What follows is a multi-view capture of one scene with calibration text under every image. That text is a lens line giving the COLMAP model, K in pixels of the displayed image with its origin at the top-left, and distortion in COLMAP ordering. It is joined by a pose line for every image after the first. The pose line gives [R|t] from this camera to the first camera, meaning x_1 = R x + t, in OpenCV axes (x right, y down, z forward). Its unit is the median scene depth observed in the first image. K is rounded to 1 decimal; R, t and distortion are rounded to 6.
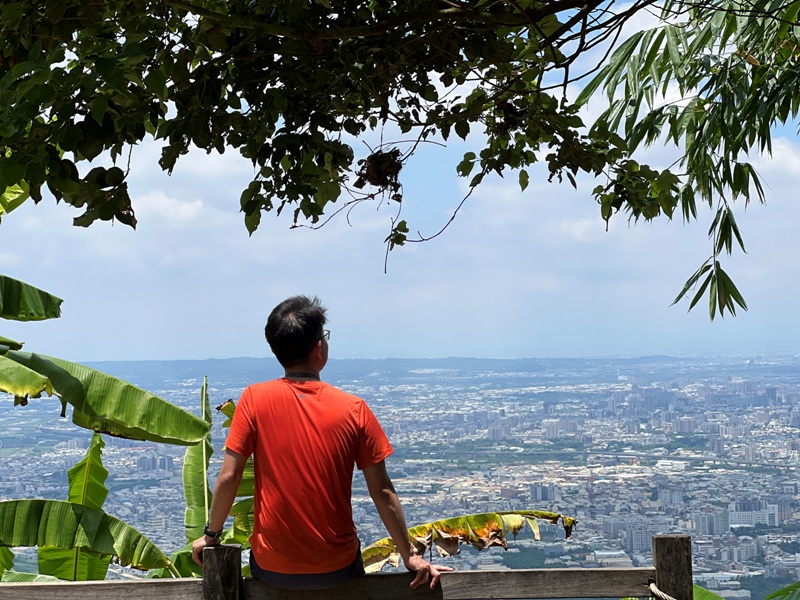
lens RADIAL K [[2056.4, 0, 325.3], [0, 2056.4, 298.7], [0, 0, 1]] dist [0.450317, -1.271843]
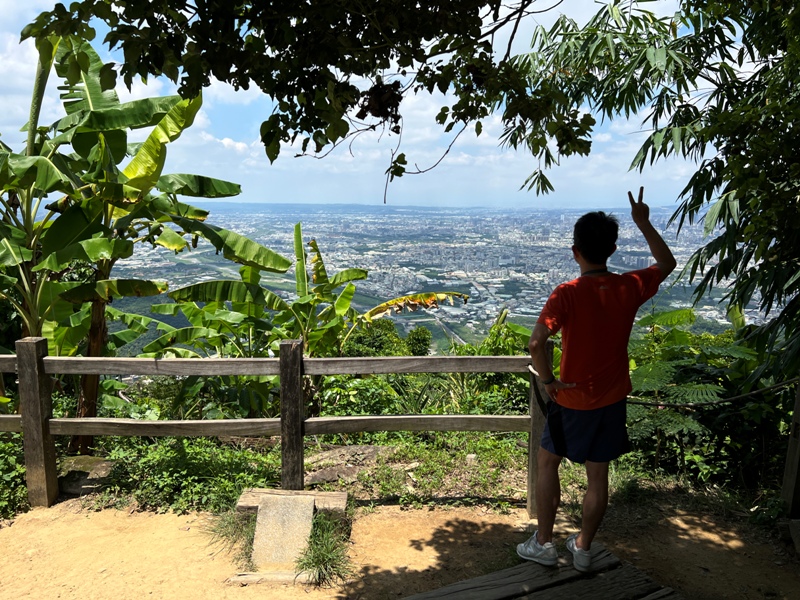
lens RADIAL K [[596.0, 0, 399.7], [0, 596.0, 319.0], [0, 0, 1]] dist [0.053323, -0.002361]
pose [[0.998583, 0.008946, 0.052454, 0.019775], [-0.020492, 0.974389, 0.223933, -0.022114], [-0.049108, -0.224691, 0.973192, 0.640151]]
